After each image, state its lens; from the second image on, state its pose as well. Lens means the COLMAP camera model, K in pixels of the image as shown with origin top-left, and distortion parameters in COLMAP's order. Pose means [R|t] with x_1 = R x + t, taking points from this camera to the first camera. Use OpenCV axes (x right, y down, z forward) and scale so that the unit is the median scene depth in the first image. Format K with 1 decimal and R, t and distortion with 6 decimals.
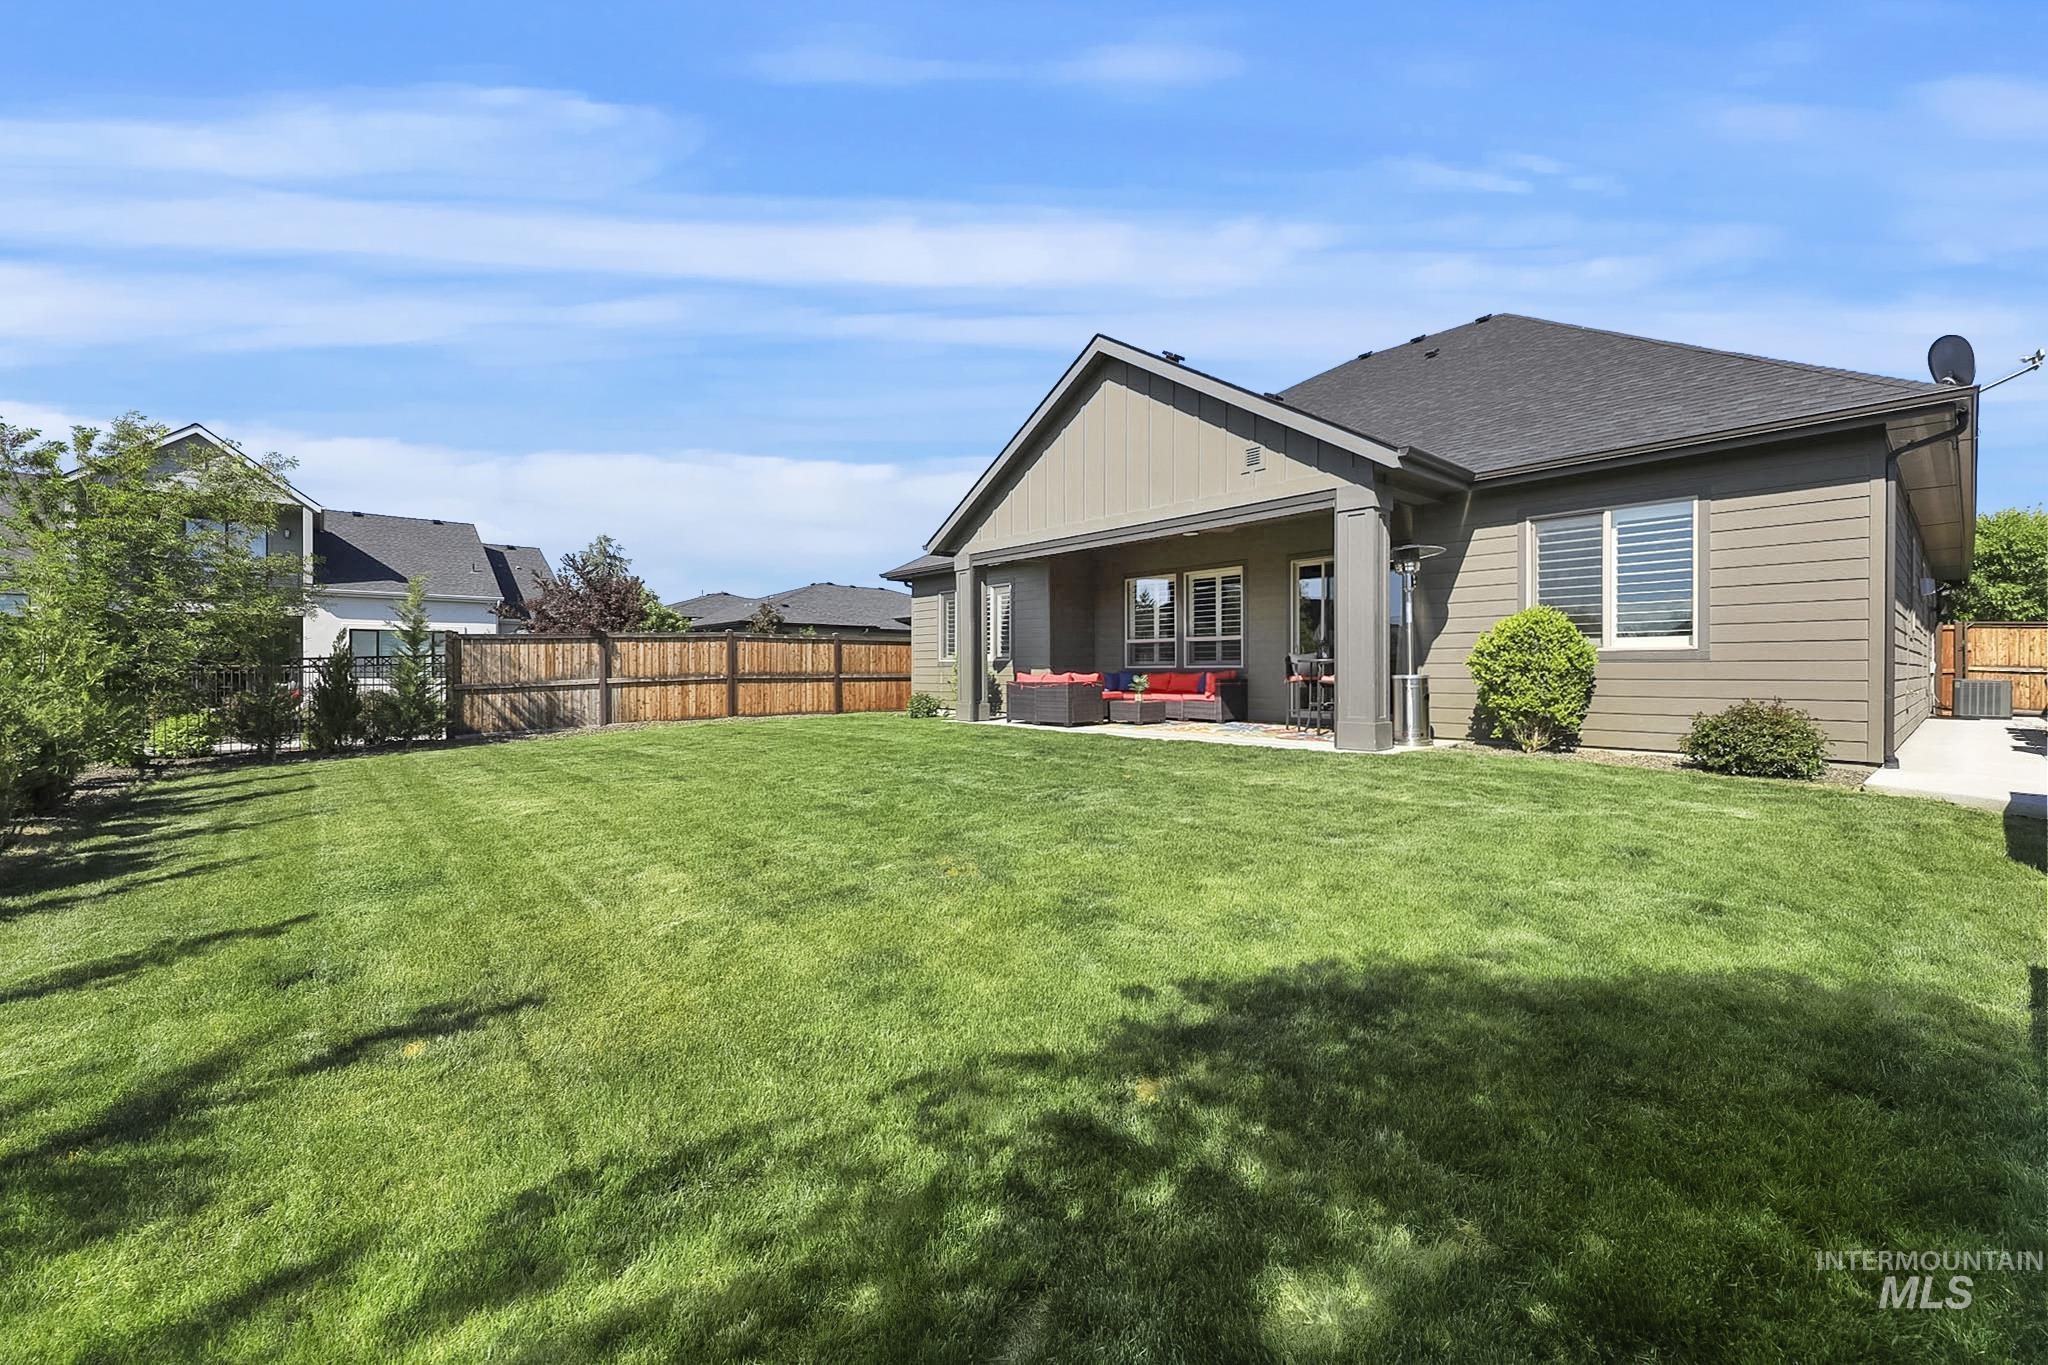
lens RADIAL K [[819.0, 0, 1024.0], [0, 819.0, 682.5], [0, 0, 1]] dist [-0.000346, 0.000120]
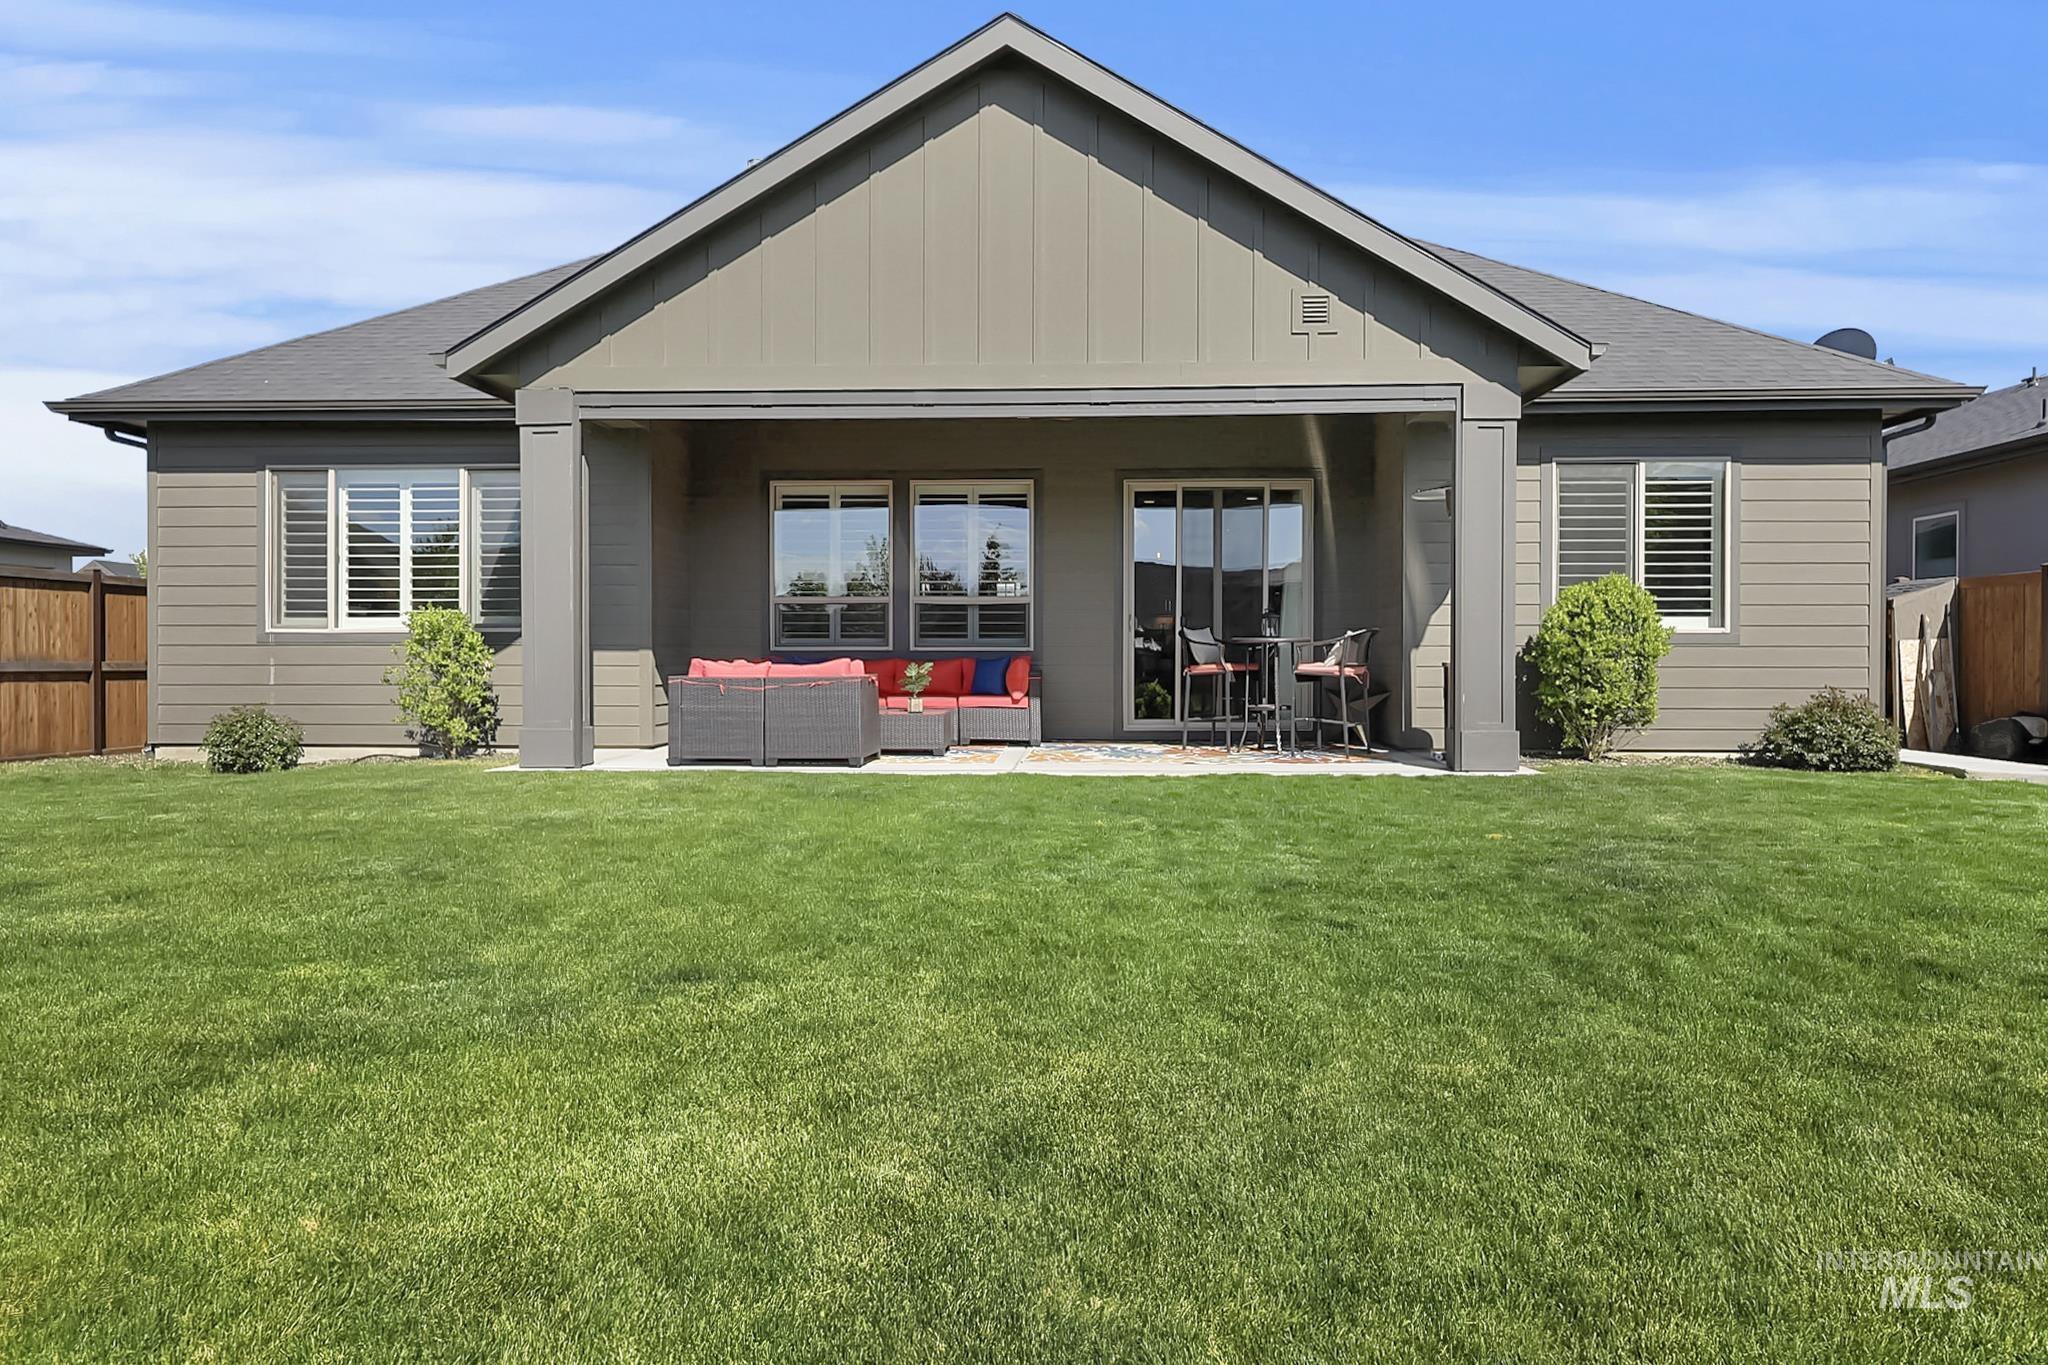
lens RADIAL K [[1349.5, 0, 1024.0], [0, 1349.5, 682.5], [0, 0, 1]] dist [-0.005662, -0.002366]
pose [[0.683144, -0.012935, 0.730169, -0.514077], [0.008540, 0.999916, 0.009723, -0.005140], [-0.730234, -0.000407, 0.683197, 0.387623]]
